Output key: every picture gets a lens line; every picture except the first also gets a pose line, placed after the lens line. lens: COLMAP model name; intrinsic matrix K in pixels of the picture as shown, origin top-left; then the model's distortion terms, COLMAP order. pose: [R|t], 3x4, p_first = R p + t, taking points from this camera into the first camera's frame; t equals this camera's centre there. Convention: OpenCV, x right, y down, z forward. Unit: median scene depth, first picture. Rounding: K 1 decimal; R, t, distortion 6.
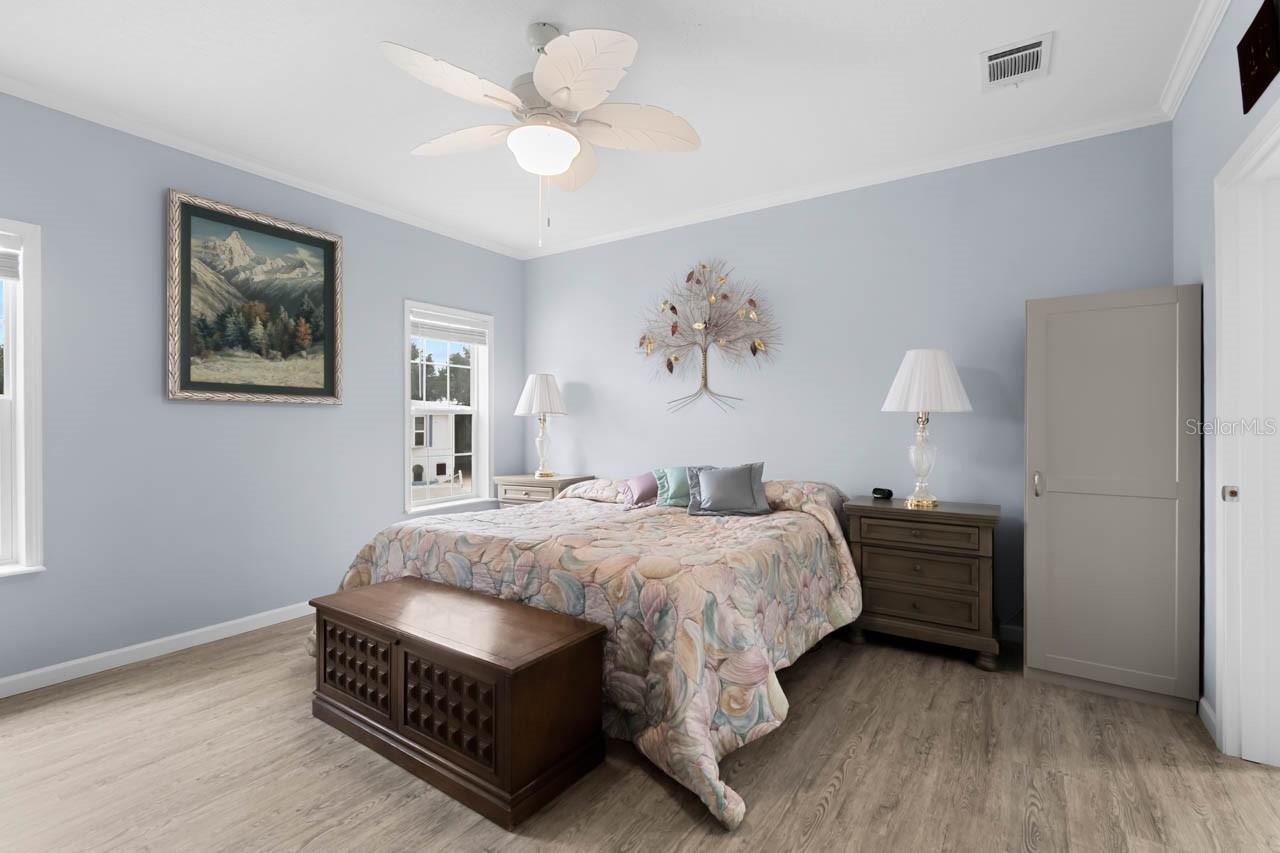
lens RADIAL K [[578.0, 0, 641.7], [0, 578.0, 423.4], [0, 0, 1]] dist [0.003511, -0.002565]
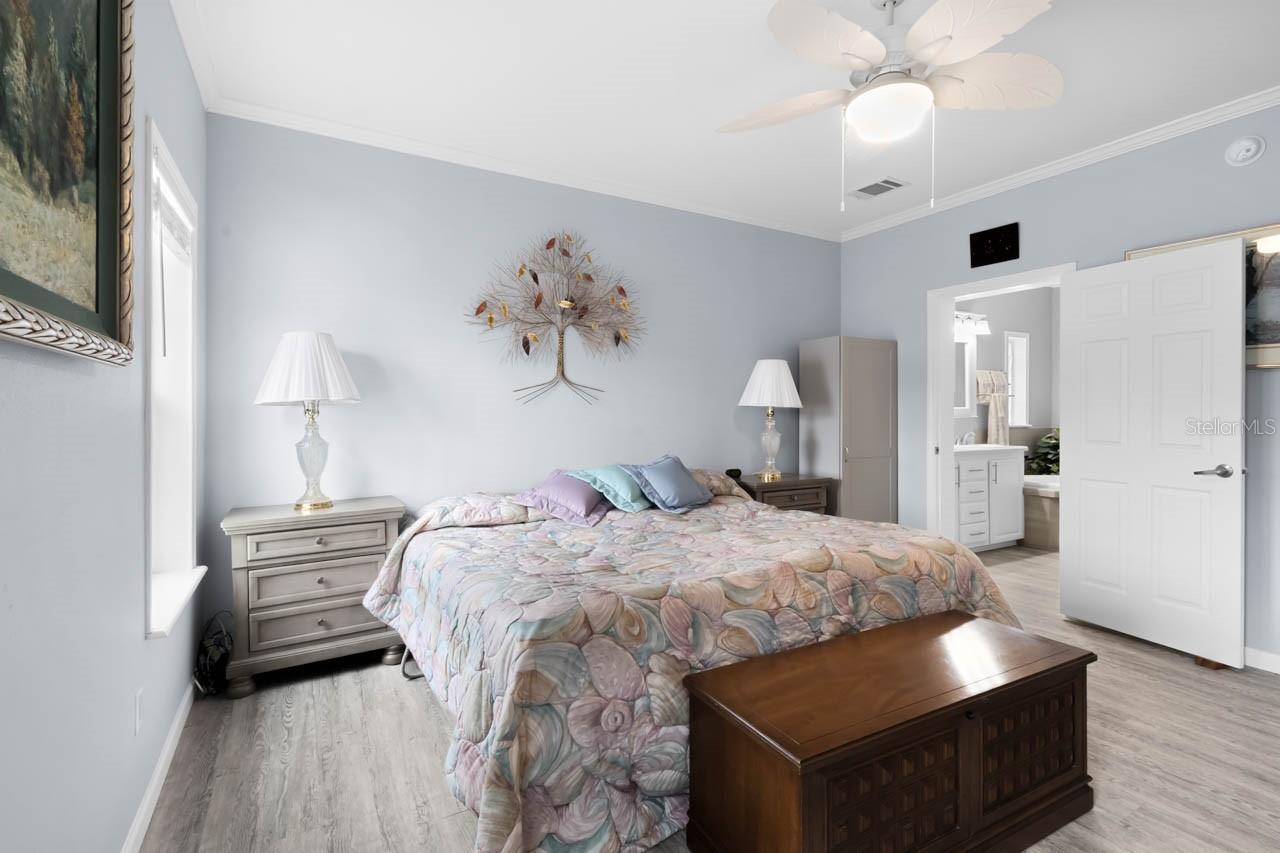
lens RADIAL K [[578.0, 0, 636.6], [0, 578.0, 415.6], [0, 0, 1]] dist [0.003511, -0.002565]
pose [[0.459308, -0.001934, 0.888275, -0.740764], [0.004342, 0.999991, -0.000068, -0.001249], [-0.888266, 0.003888, 0.459312, 0.606016]]
